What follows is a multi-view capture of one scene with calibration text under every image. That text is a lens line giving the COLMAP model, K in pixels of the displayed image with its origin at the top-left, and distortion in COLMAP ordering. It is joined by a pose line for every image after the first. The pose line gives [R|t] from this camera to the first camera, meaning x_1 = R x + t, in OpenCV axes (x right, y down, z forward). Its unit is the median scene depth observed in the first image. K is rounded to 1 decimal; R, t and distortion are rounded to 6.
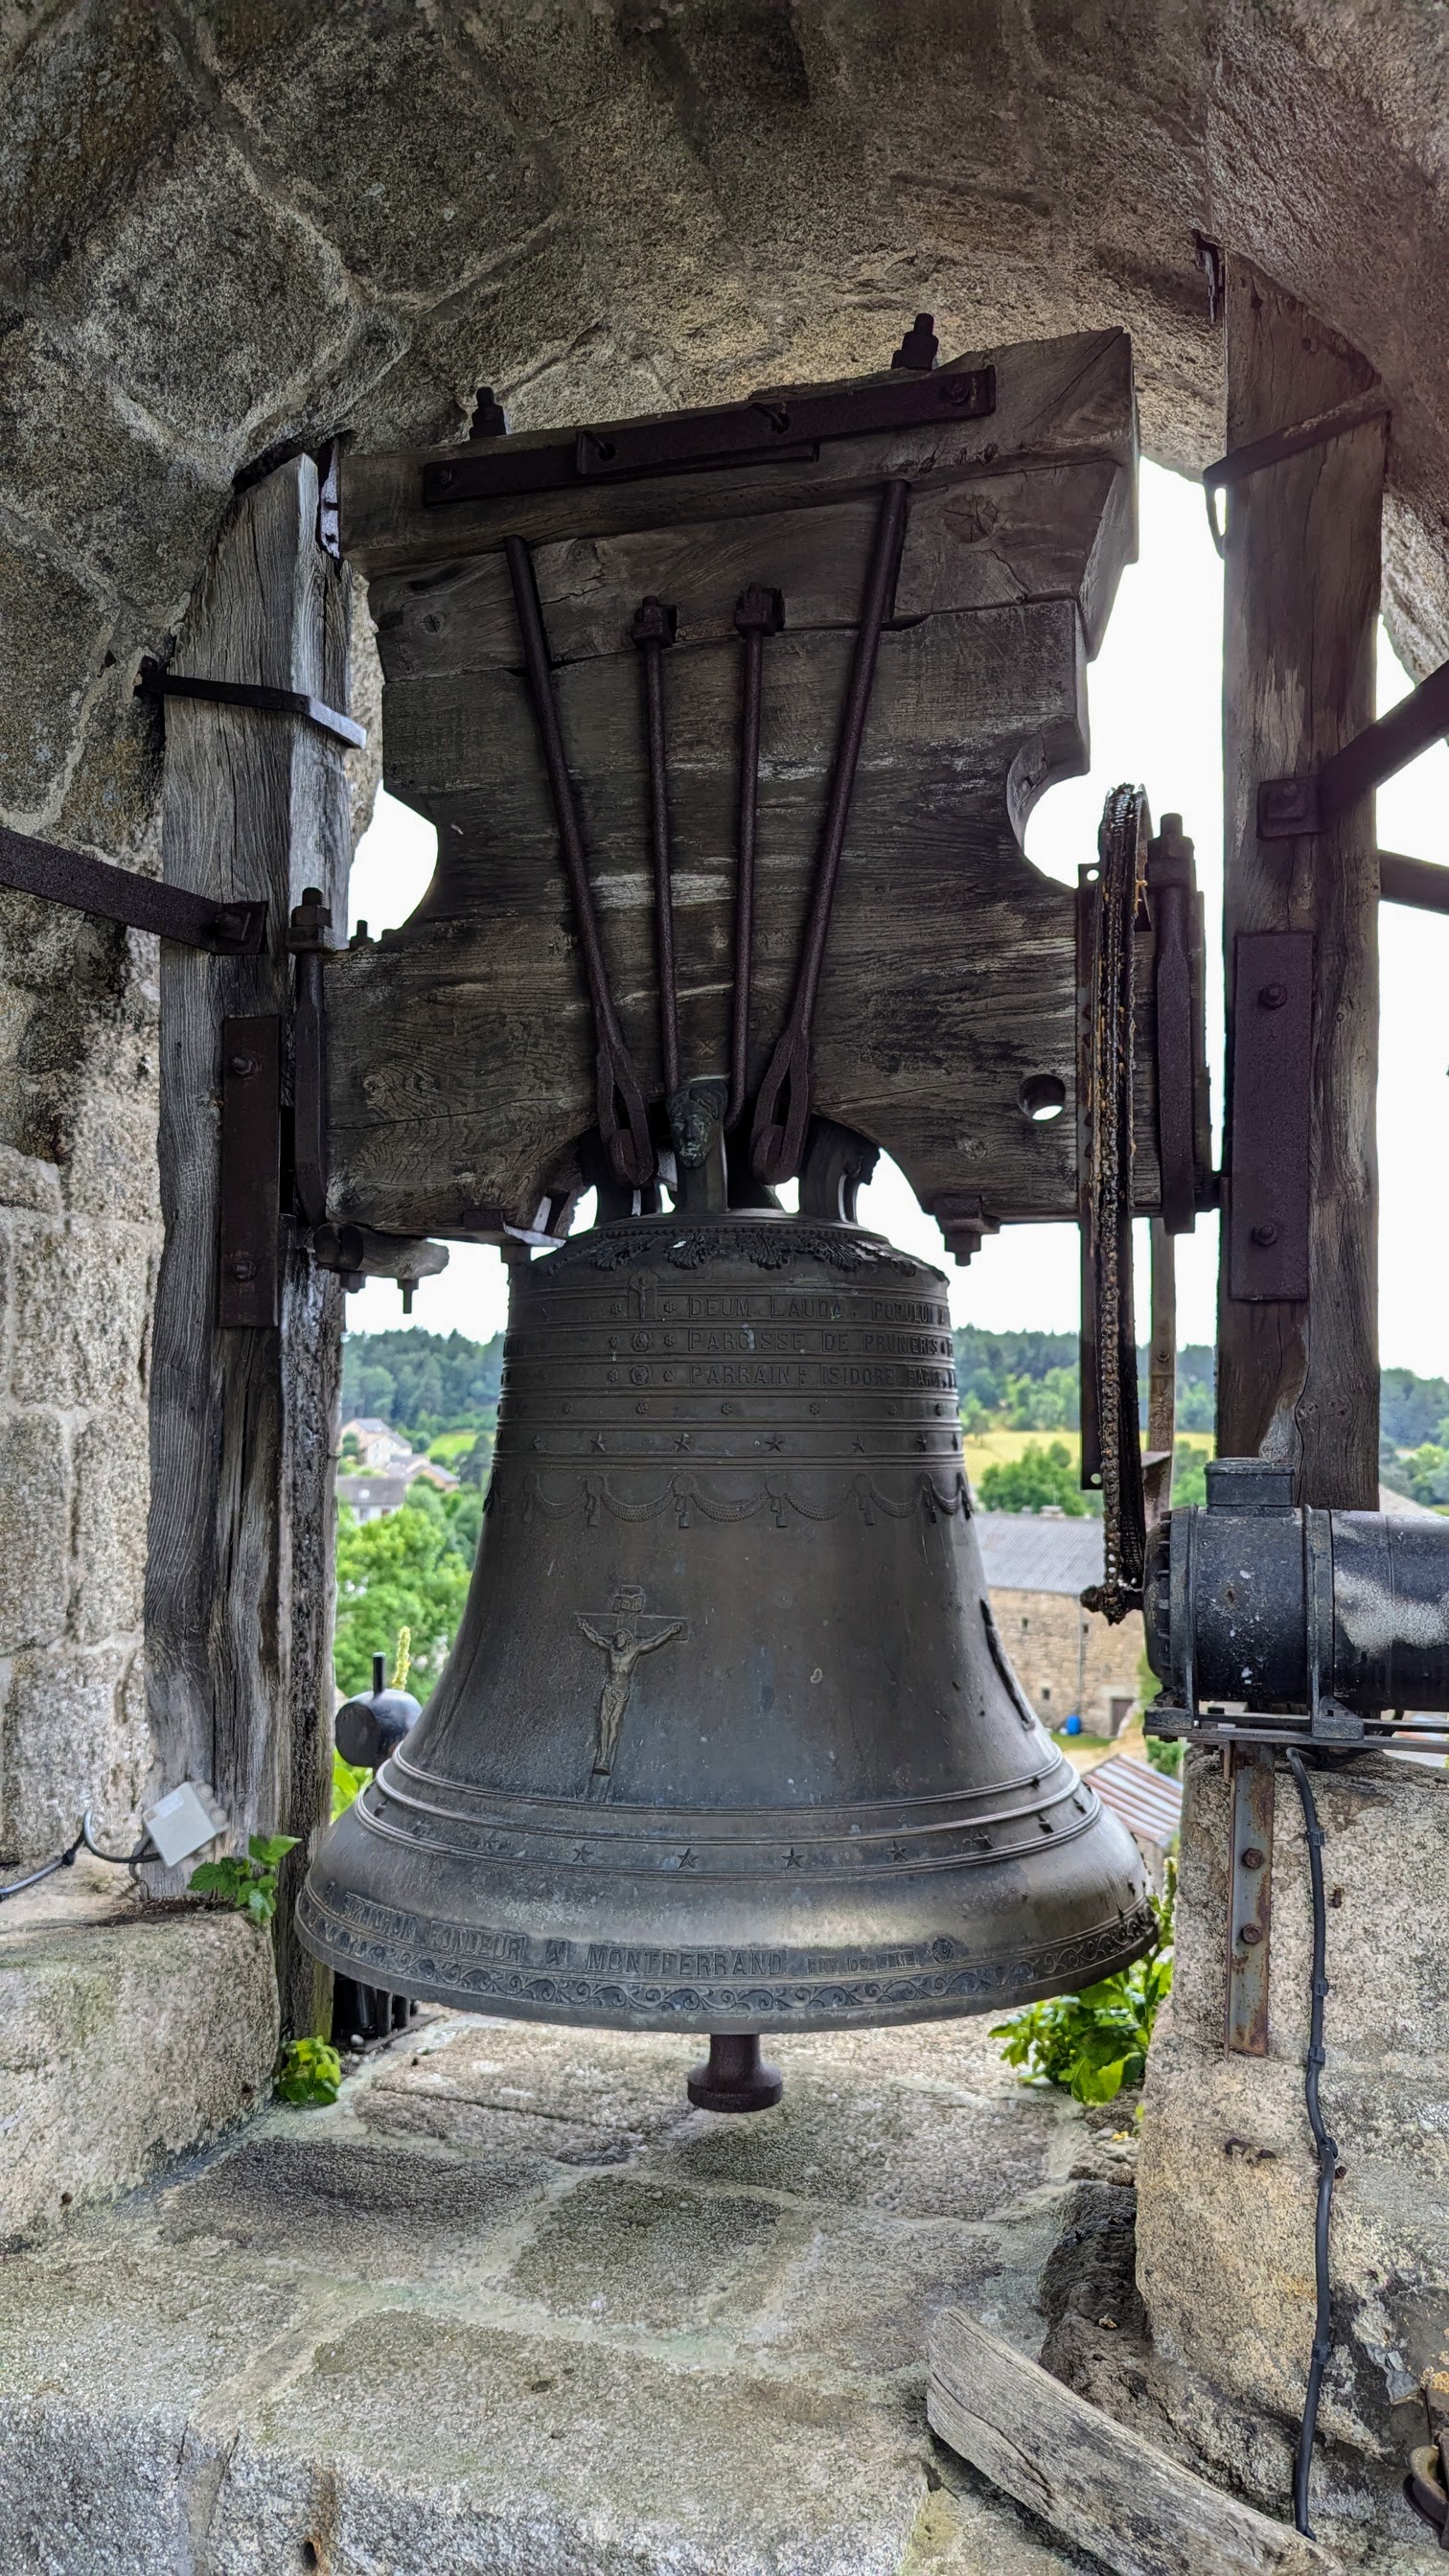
lens RADIAL K [[1791.4, 0, 720.2], [0, 1791.4, 1282.0], [0, 0, 1]] dist [0.011077, -0.008976]
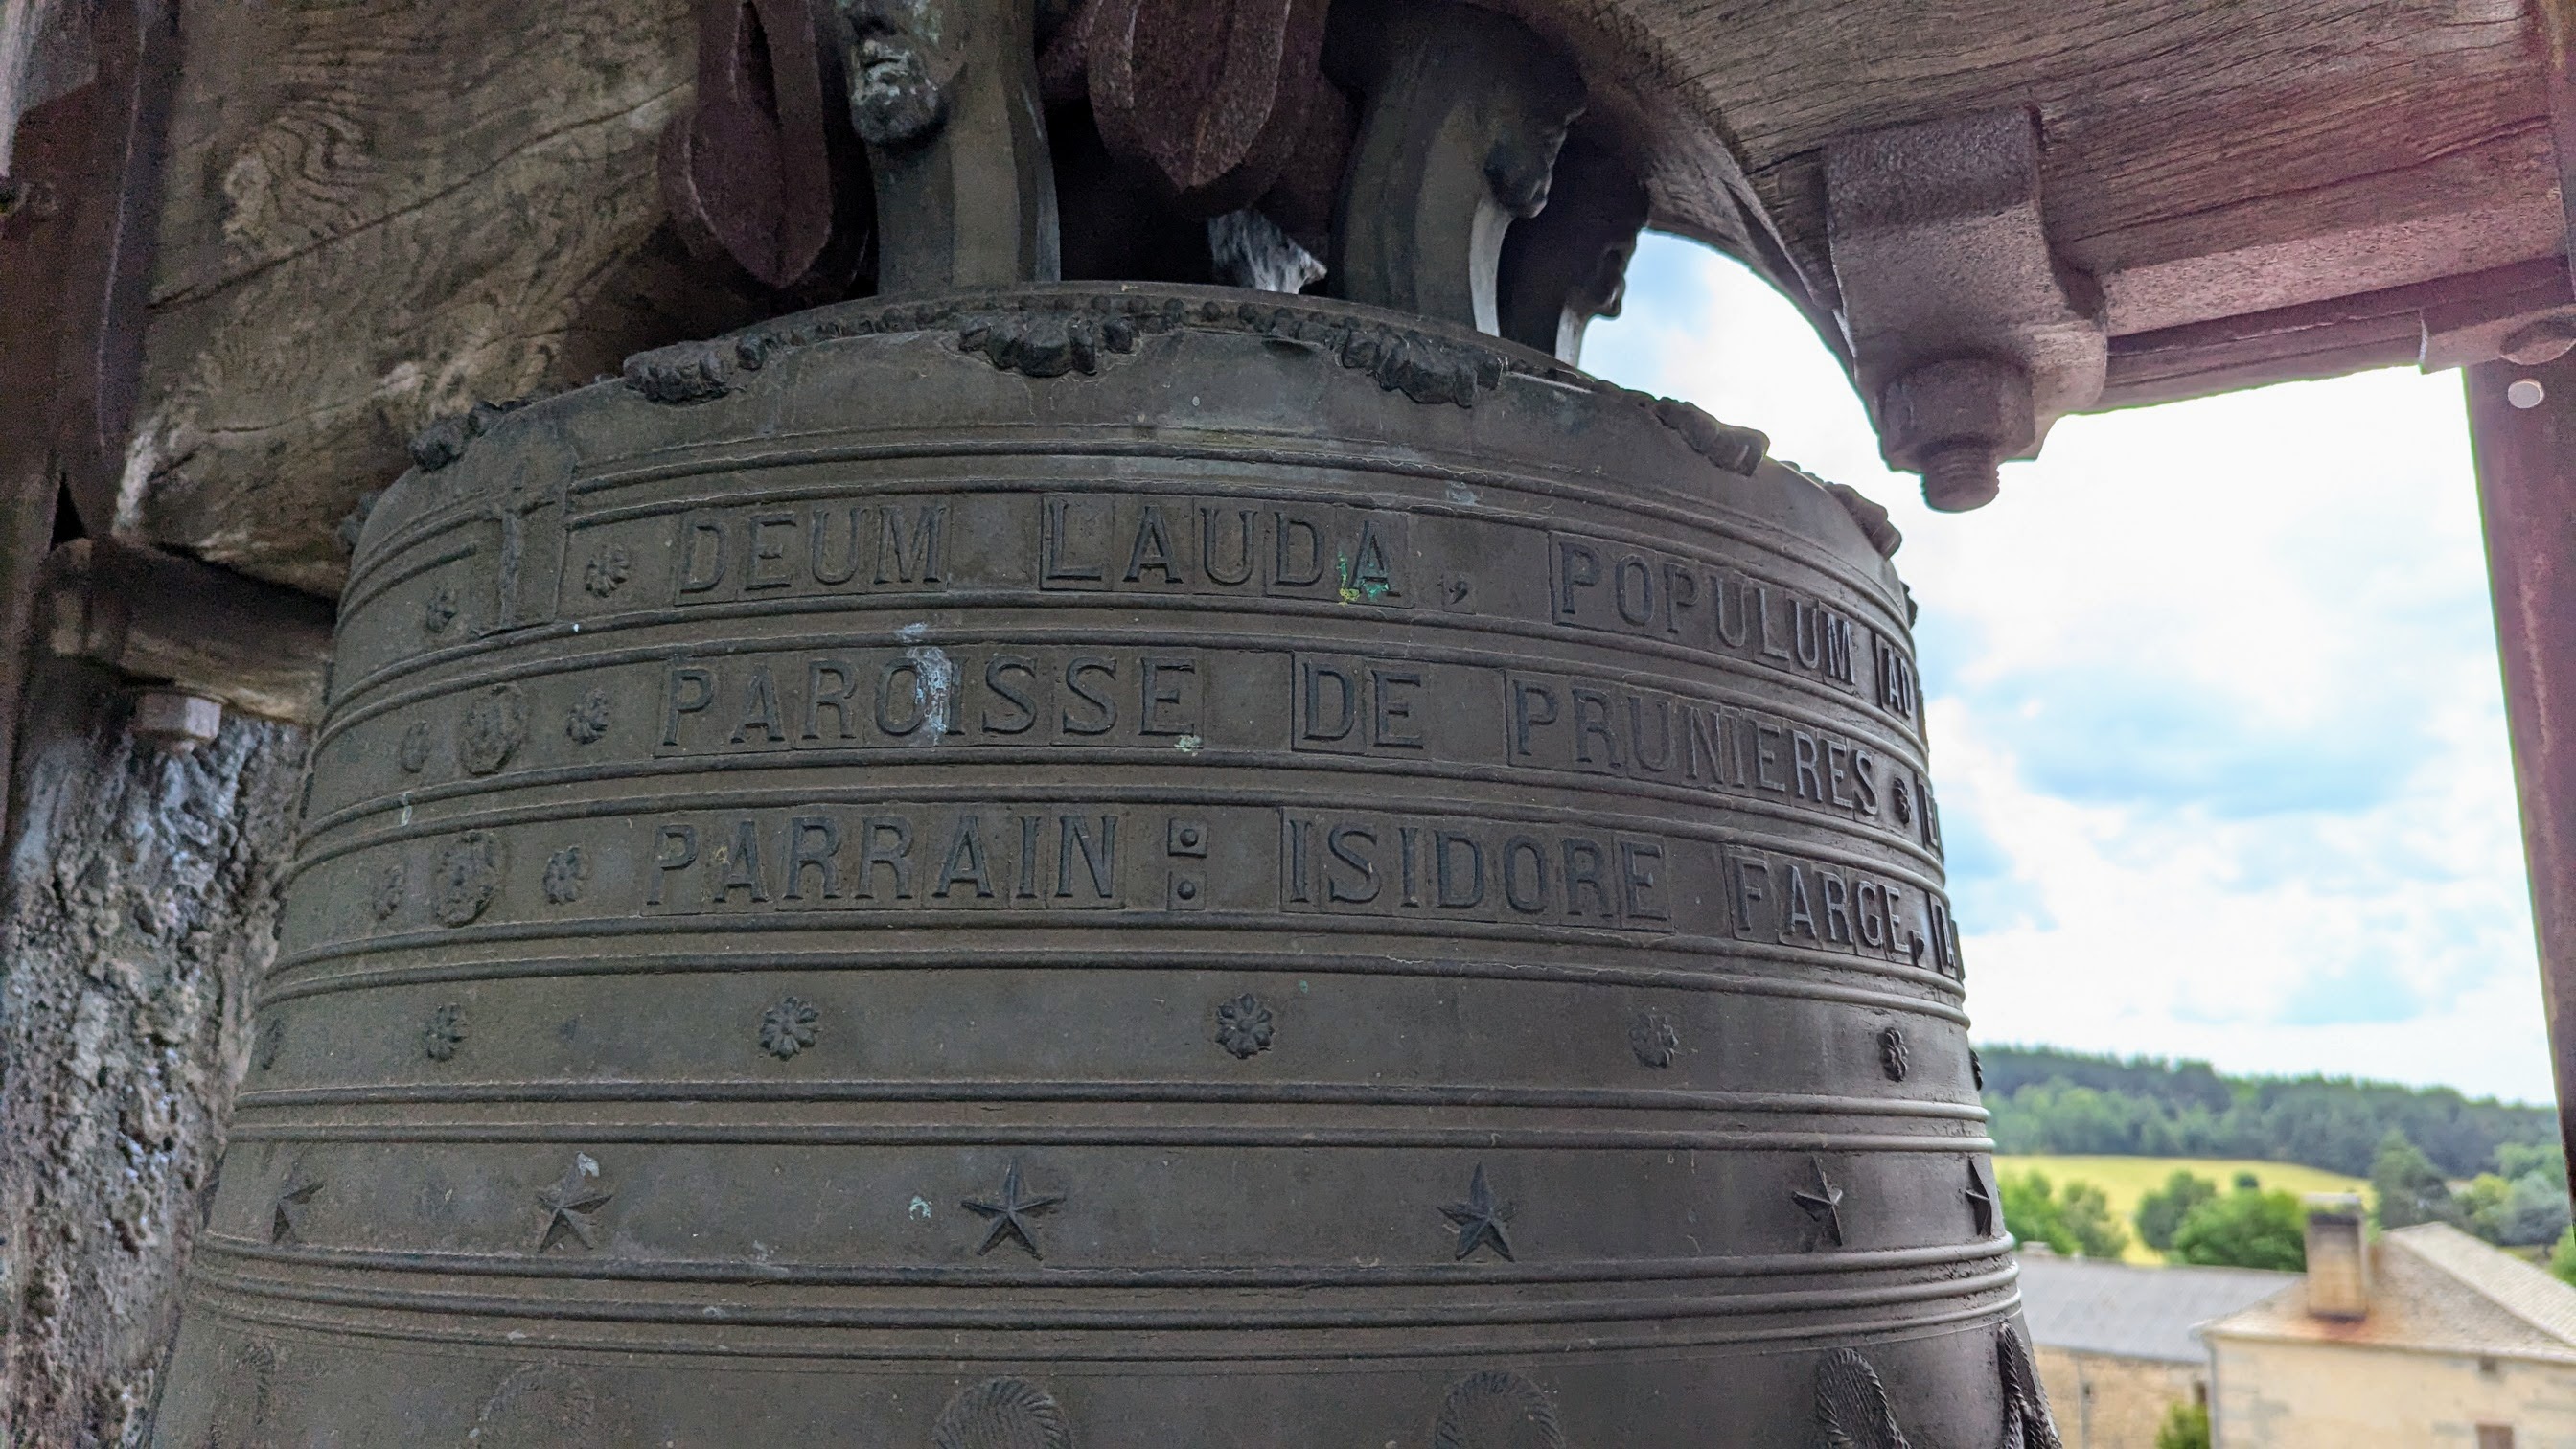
lens RADIAL K [[1791.4, 0, 1305.2], [0, 1791.4, 717.2], [0, 0, 1]] dist [0.011077, -0.008976]
pose [[0.982045, -0.039653, -0.184434, 0.094810], [0.010528, 0.987655, -0.156289, 0.066073], [0.188354, 0.151541, 0.970339, 0.783154]]
